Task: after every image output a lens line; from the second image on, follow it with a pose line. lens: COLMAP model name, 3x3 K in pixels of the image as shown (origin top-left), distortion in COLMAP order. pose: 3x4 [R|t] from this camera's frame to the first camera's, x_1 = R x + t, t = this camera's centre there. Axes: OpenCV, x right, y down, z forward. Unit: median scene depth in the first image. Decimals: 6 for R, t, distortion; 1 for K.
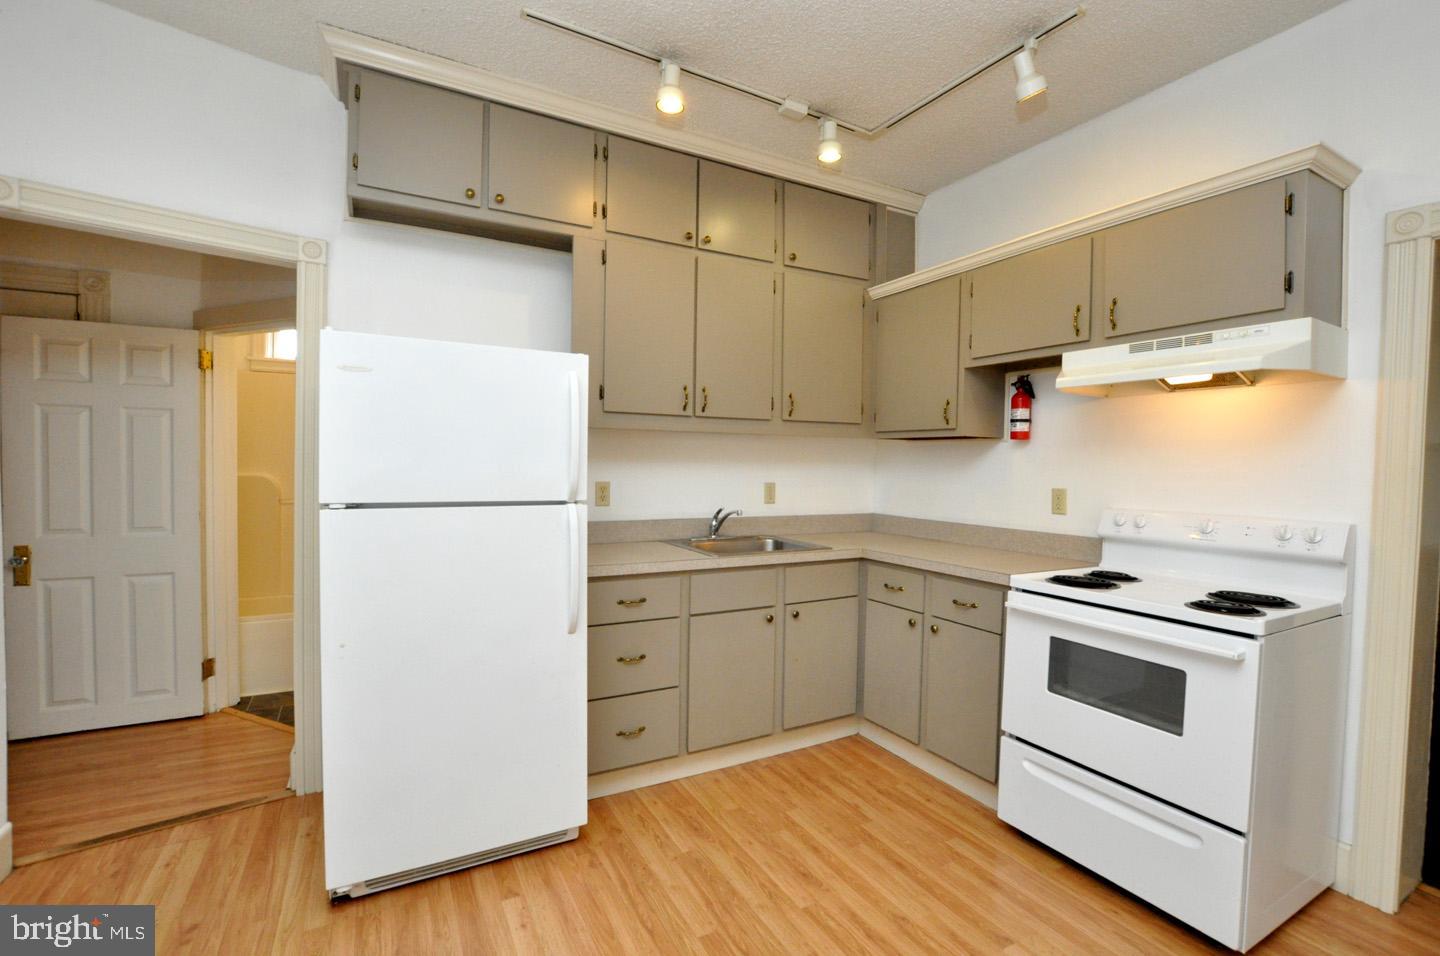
lens RADIAL K [[631.4, 0, 724.4], [0, 631.4, 479.9], [0, 0, 1]] dist [-0.038090, 0.007079]
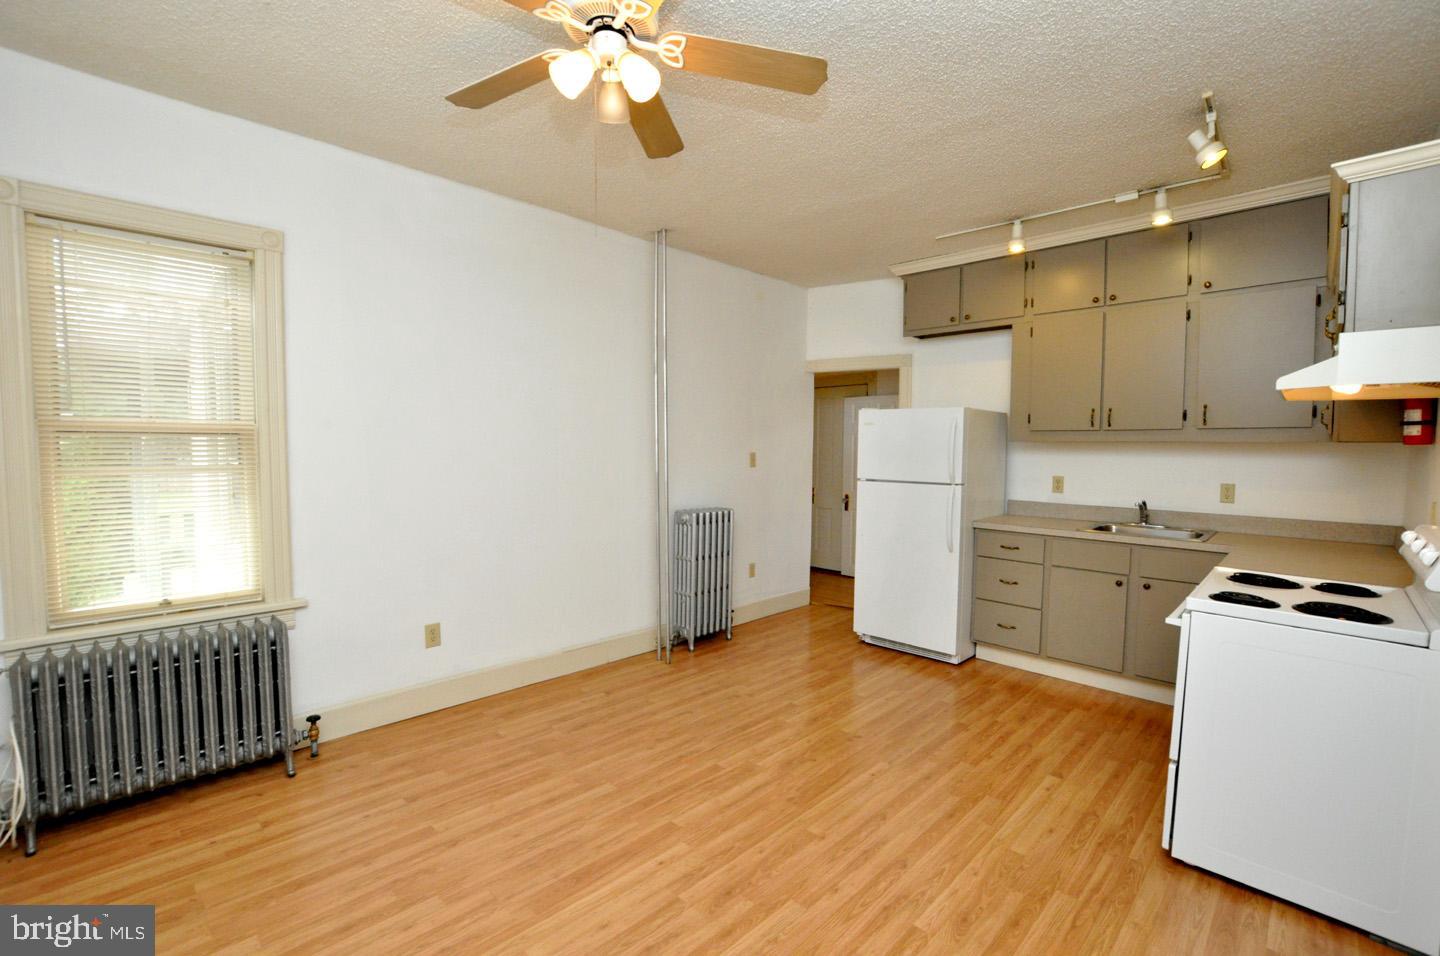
lens RADIAL K [[631.4, 0, 724.4], [0, 631.4, 479.9], [0, 0, 1]] dist [-0.038090, 0.007079]
pose [[0.289459, 0.041562, -0.956288, 1.200954], [-0.026926, 0.999015, 0.035269, -0.022826], [0.956812, 0.015540, 0.290293, -0.197705]]
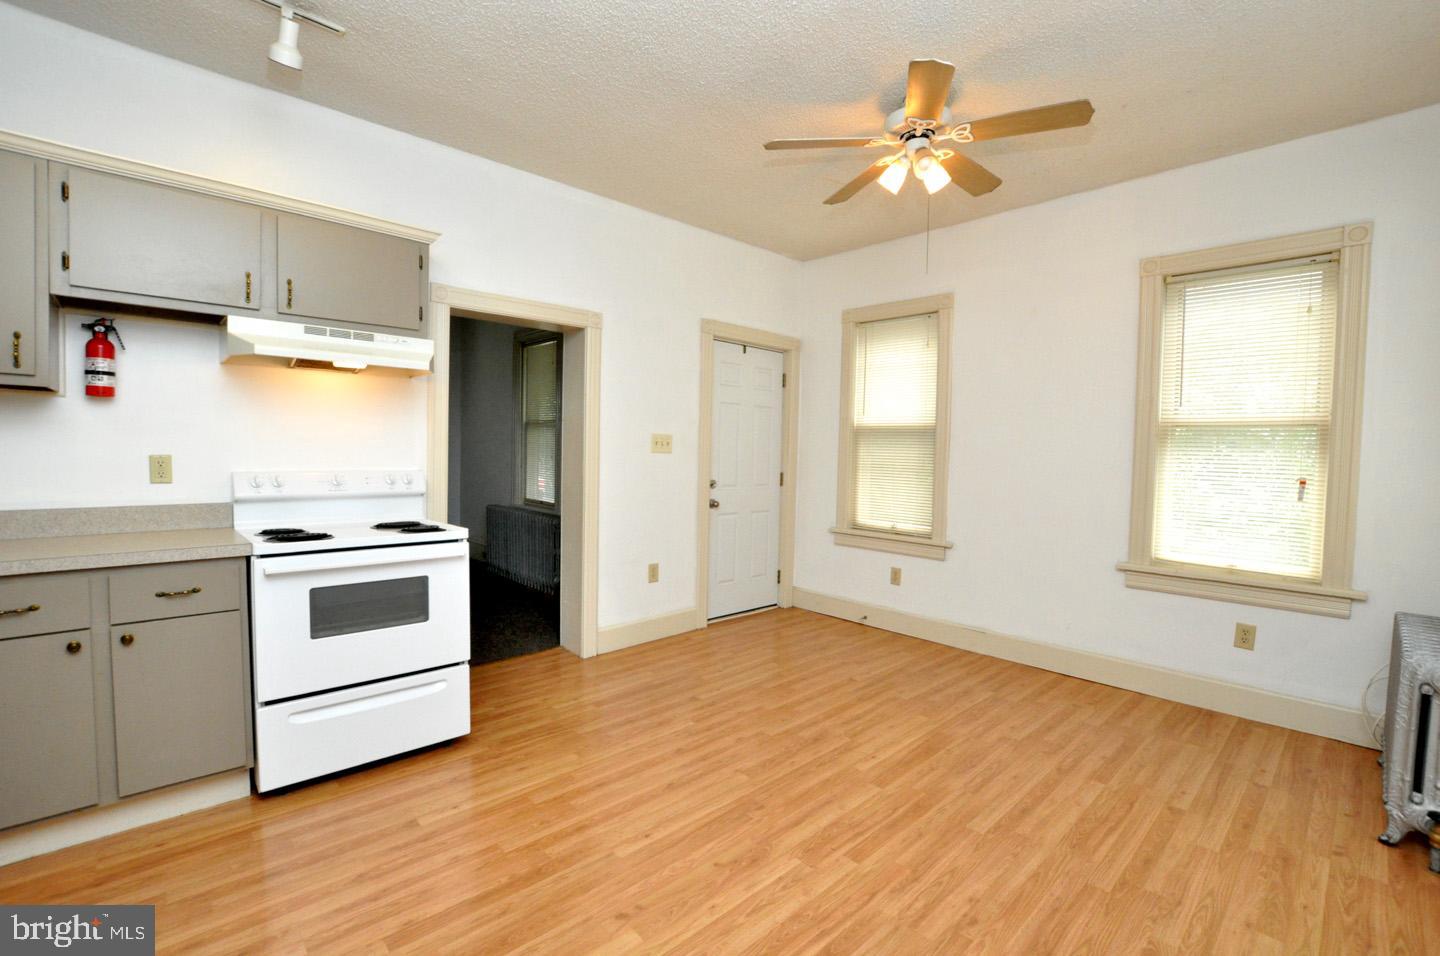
lens RADIAL K [[631.4, 0, 724.4], [0, 631.4, 479.9], [0, 0, 1]] dist [-0.038090, 0.007079]
pose [[-0.245905, -0.064567, 0.967141, -0.601517], [0.002692, 0.997730, 0.067293, -0.008331], [-0.969290, 0.019151, -0.245173, 0.490707]]
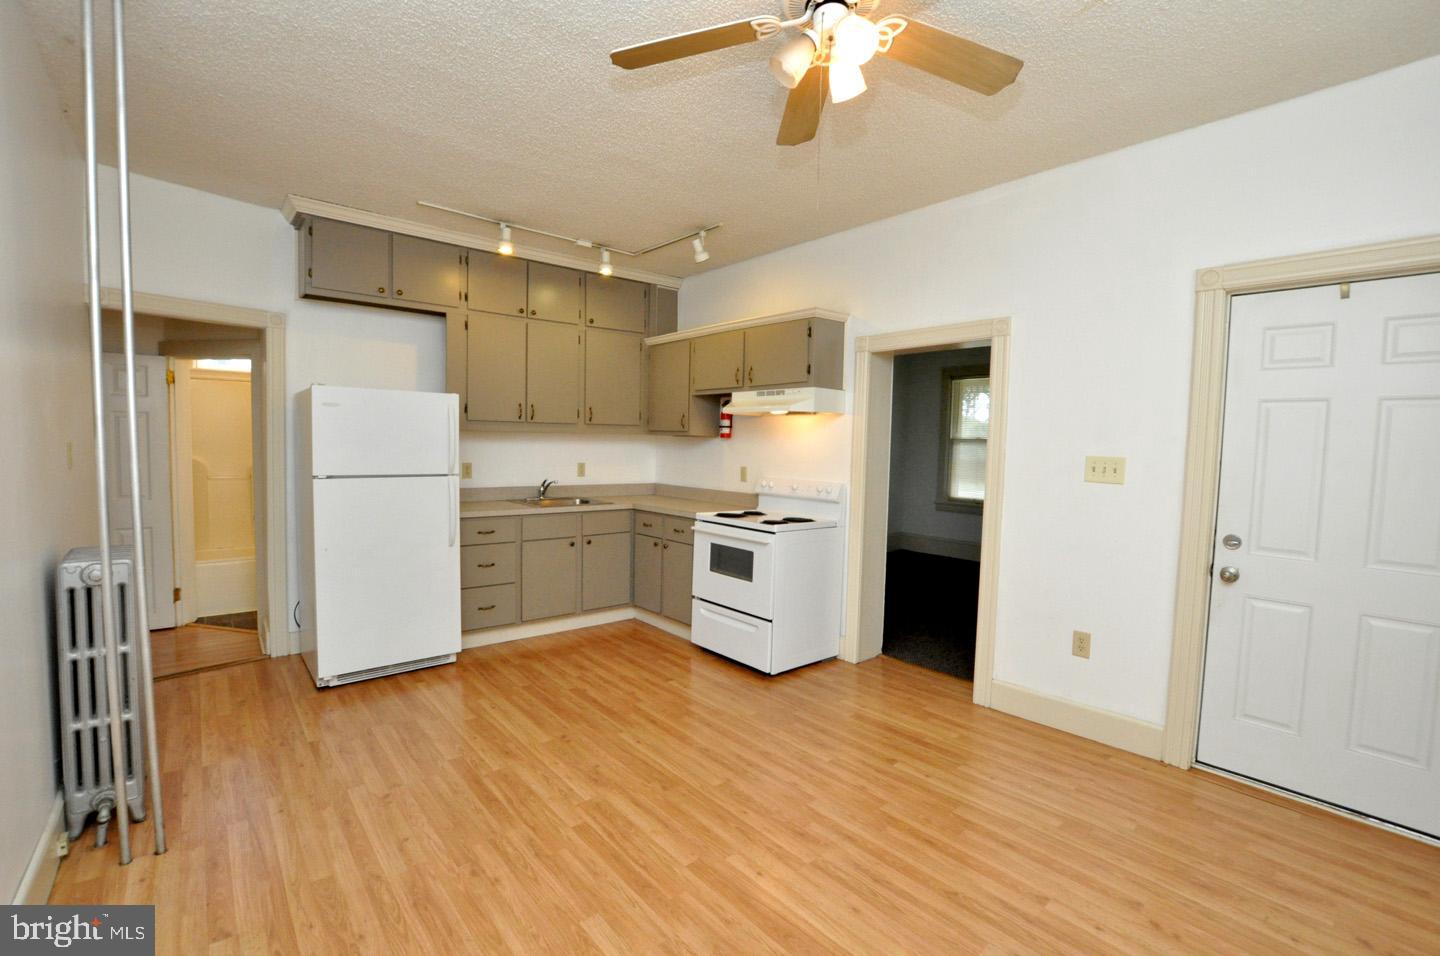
lens RADIAL K [[631.4, 0, 724.4], [0, 631.4, 479.9], [0, 0, 1]] dist [-0.038090, 0.007079]
pose [[0.979104, -0.005904, 0.203276, 0.144469], [-0.001524, 0.999337, 0.036365, -0.015097], [-0.203356, -0.035915, 0.978446, -0.816974]]
